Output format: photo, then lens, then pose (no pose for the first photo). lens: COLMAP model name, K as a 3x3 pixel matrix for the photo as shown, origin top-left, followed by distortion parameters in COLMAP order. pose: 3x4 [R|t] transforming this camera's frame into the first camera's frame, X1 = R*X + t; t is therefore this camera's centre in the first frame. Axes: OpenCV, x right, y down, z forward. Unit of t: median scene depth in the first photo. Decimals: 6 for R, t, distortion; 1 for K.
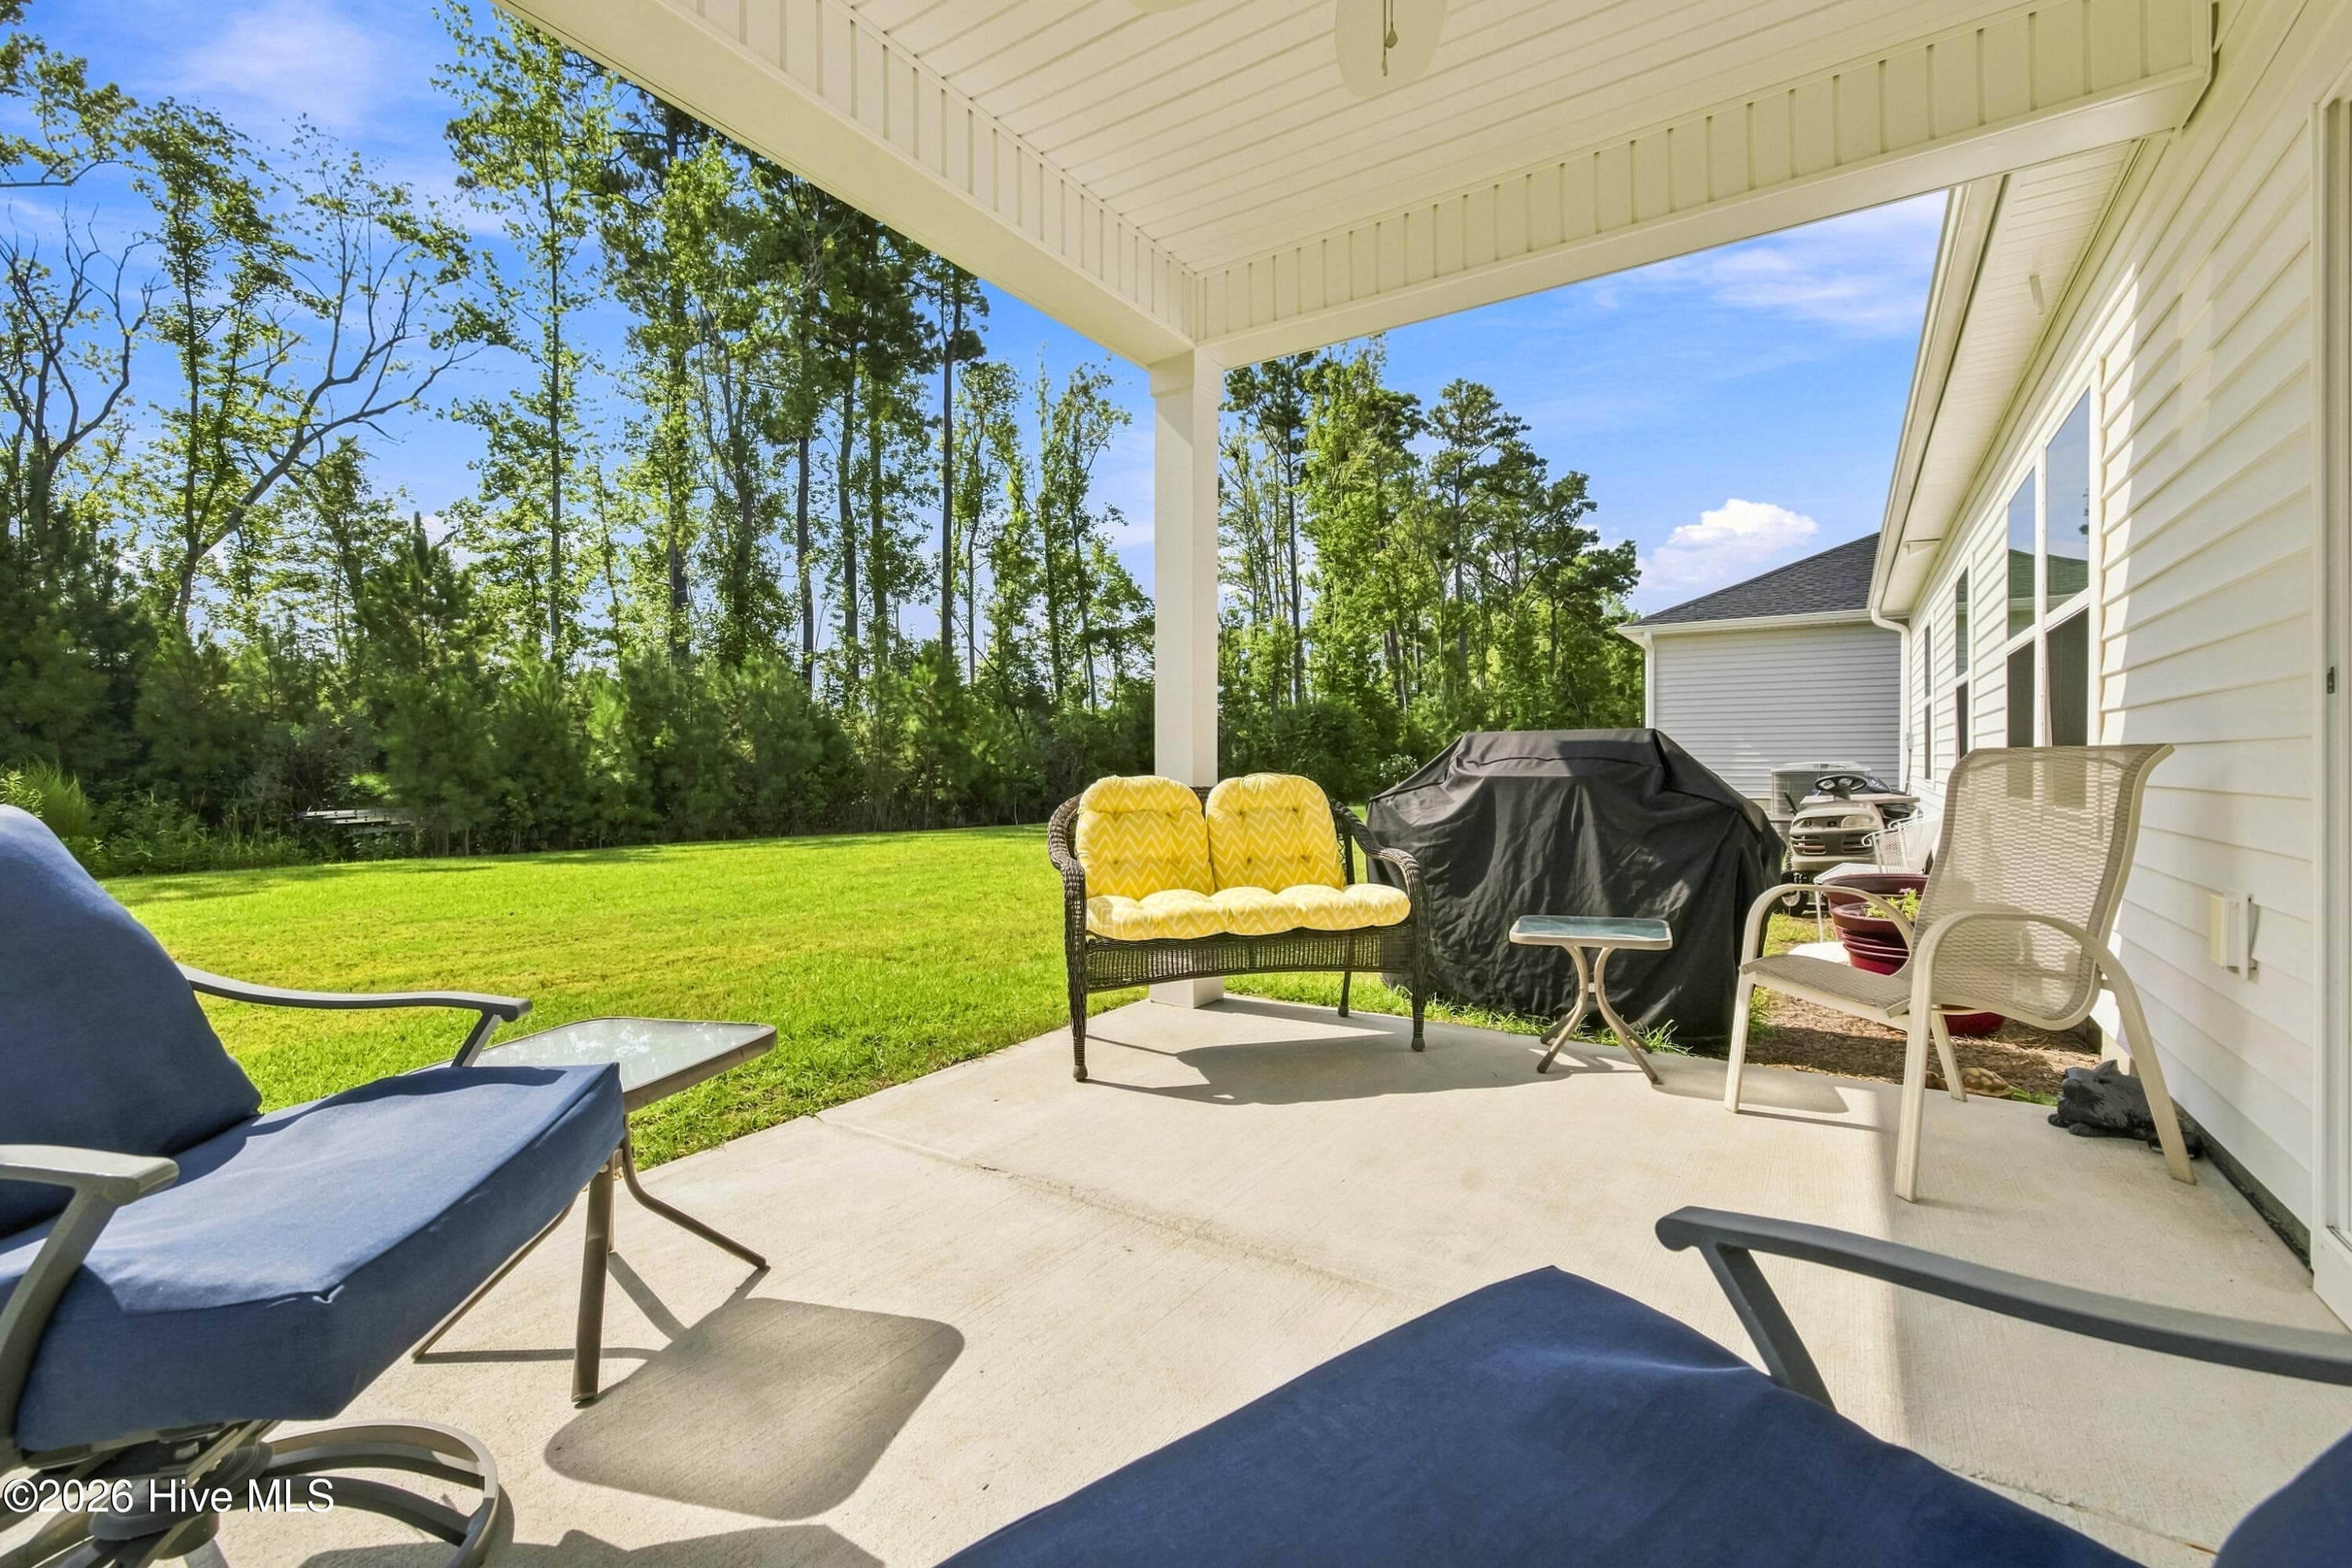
lens RADIAL K [[996.3, 0, 1173.0], [0, 996.3, 778.0], [0, 0, 1]] dist [0.002874, 0.000528]
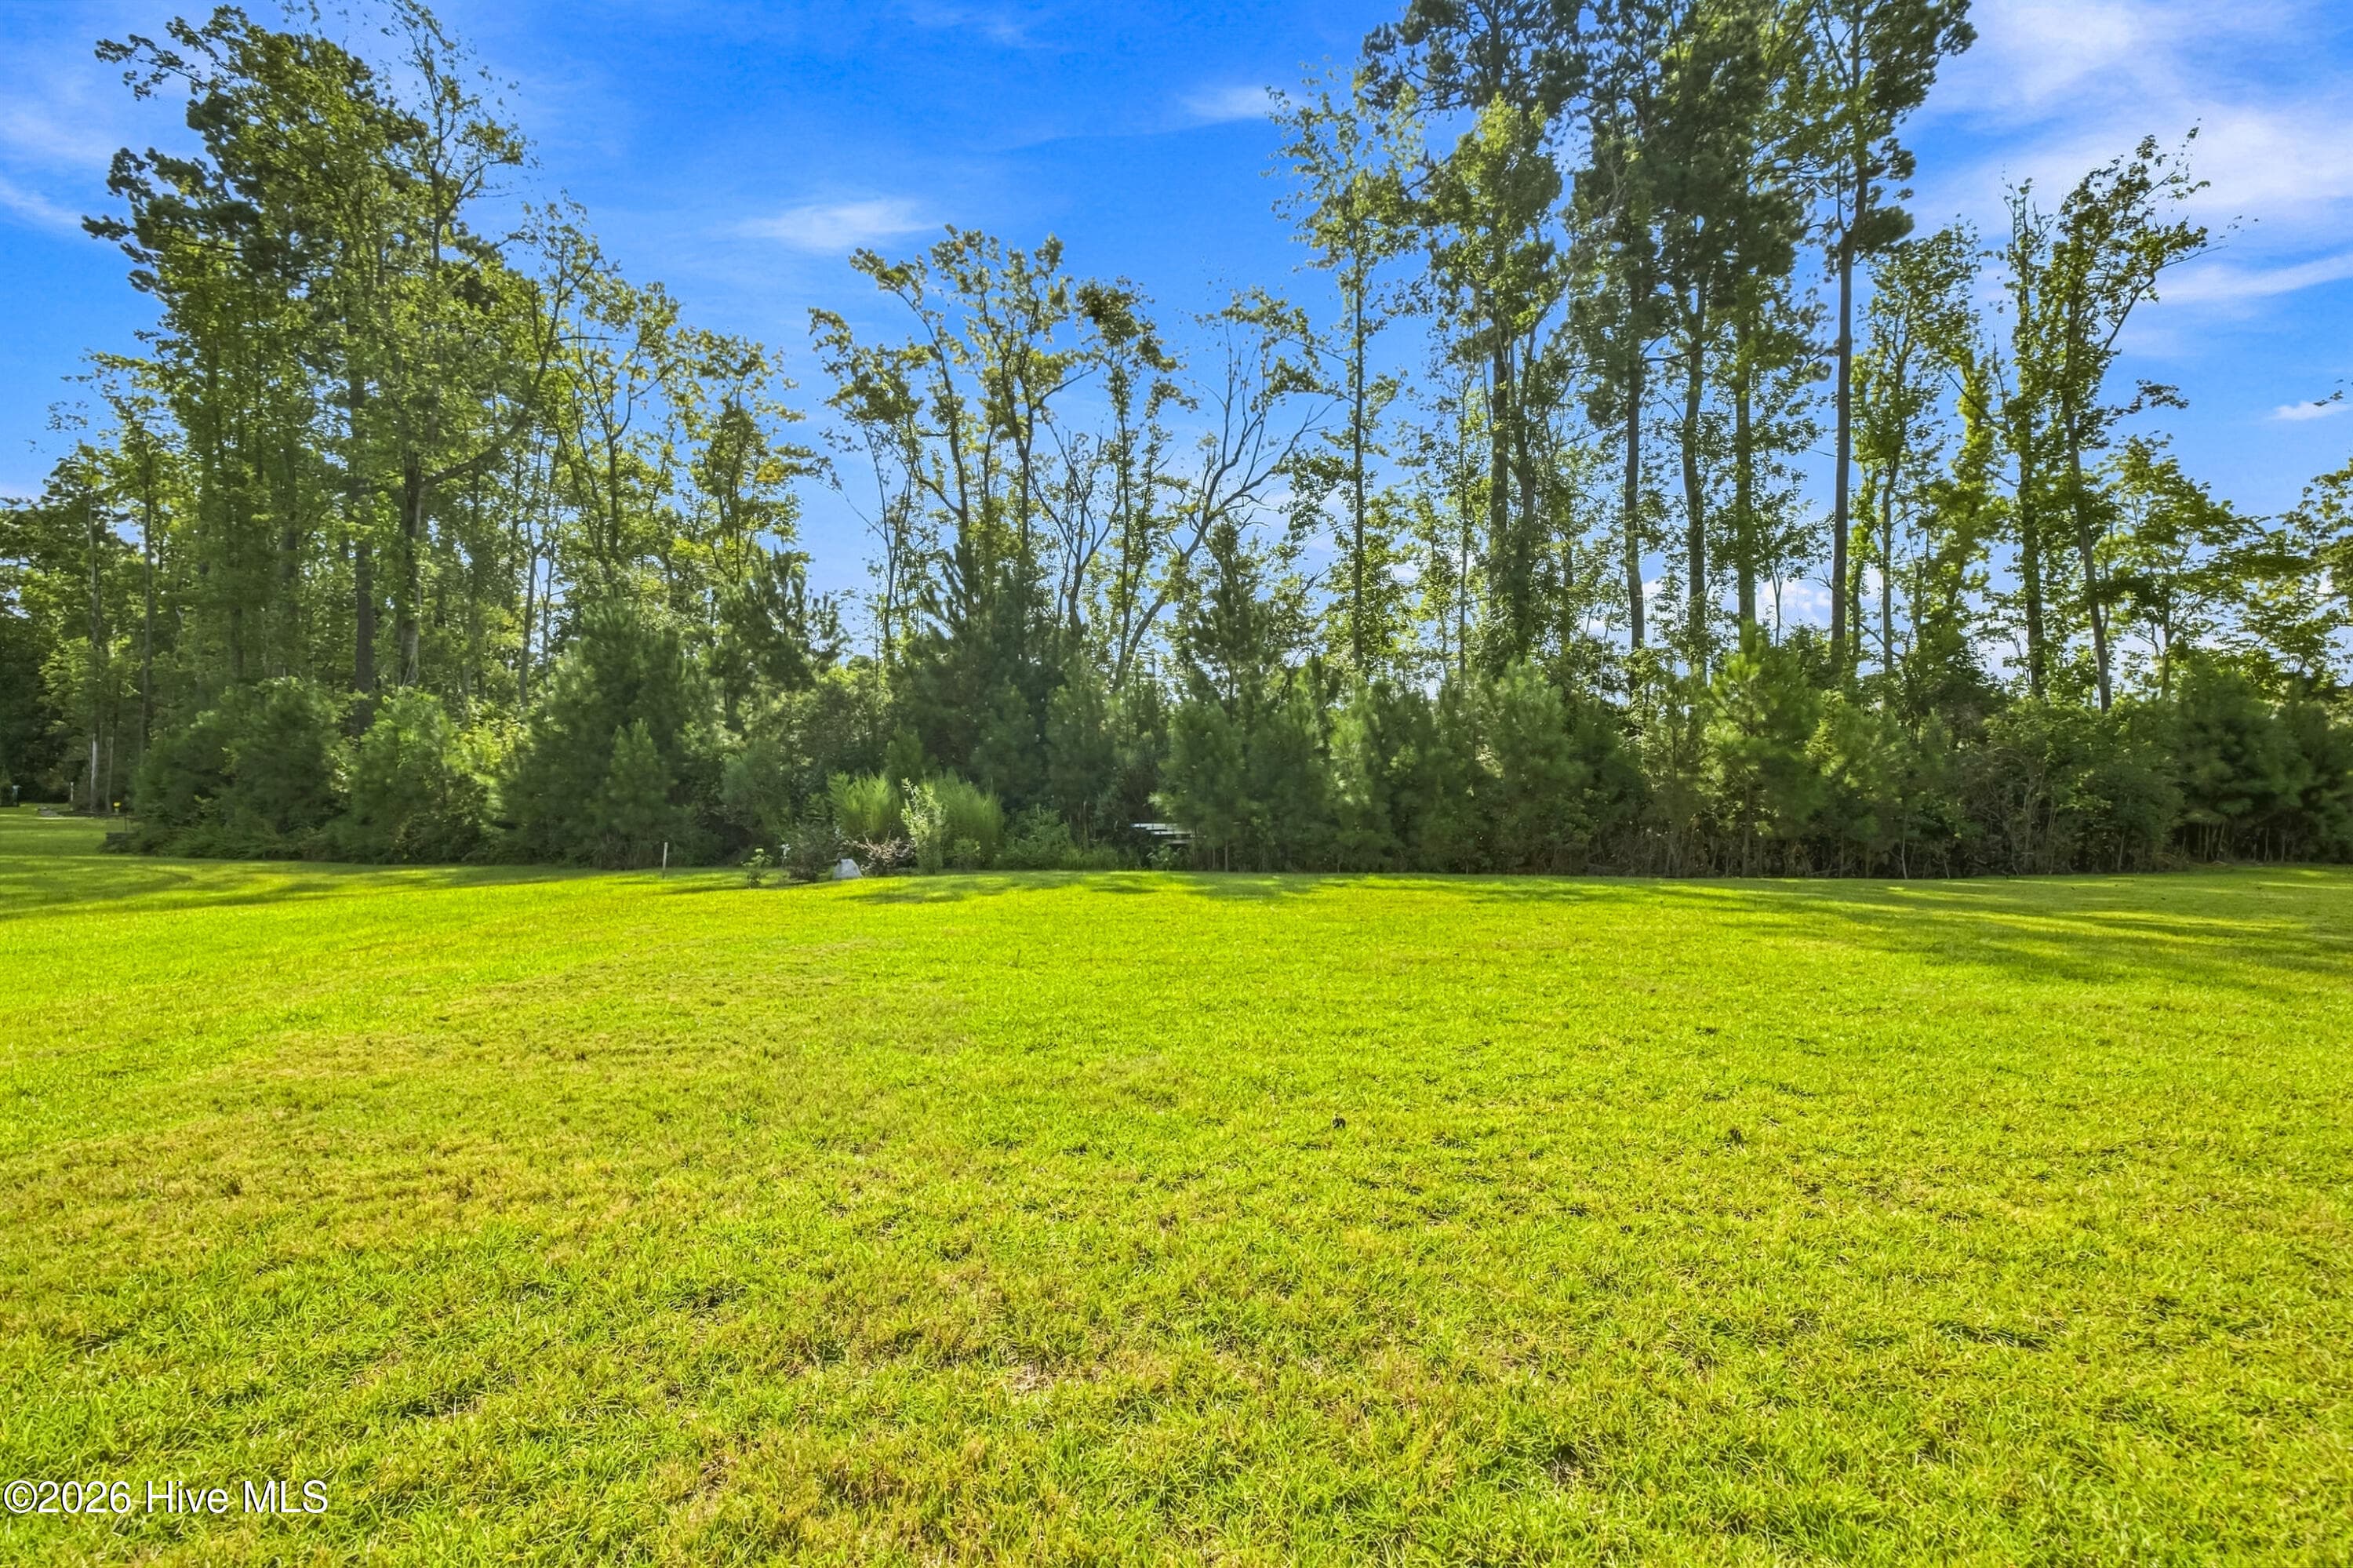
lens RADIAL K [[996.8, 0, 1173.5], [0, 996.8, 778.0], [0, 0, 1]] dist [0.002874, 0.000528]
pose [[0.642036, 0.001795, -0.766672, 0.030650], [-0.015373, 0.999826, -0.010534, -0.004207], [0.766520, 0.018550, 0.641952, 0.122493]]
